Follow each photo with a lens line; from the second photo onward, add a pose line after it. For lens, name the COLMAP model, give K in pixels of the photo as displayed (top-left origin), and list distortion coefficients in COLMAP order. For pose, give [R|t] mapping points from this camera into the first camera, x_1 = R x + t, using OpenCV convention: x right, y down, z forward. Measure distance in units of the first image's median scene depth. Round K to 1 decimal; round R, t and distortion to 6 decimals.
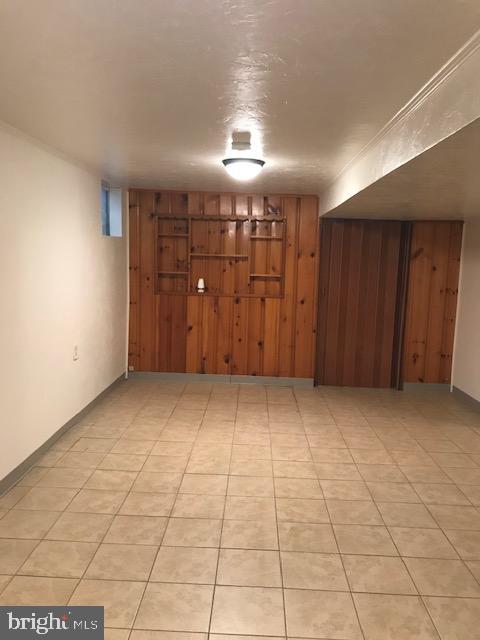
lens RADIAL K [[530.9, 0, 239.0], [0, 530.9, 316.2], [0, 0, 1]] dist [0.113493, -0.185107]
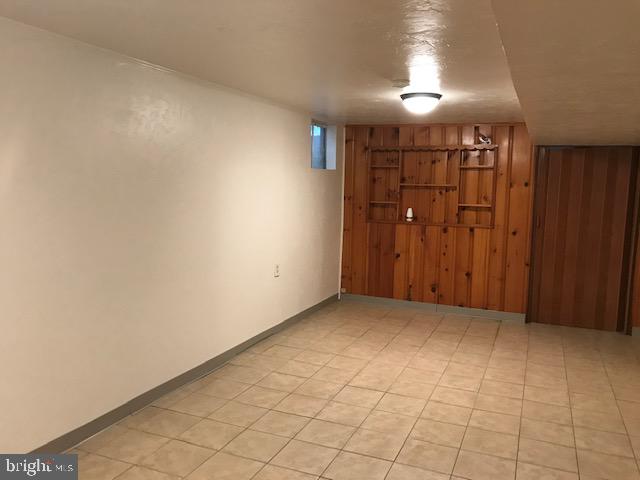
lens RADIAL K [[526.9, 0, 318.1], [0, 526.9, 237.6], [0, 0, 1]] dist [0.030091, -0.005651]
pose [[0.934454, 0.030019, -0.354815, 0.140980], [-0.036340, 0.999277, -0.011162, 0.004969], [0.354223, 0.023324, 0.934870, -0.019206]]
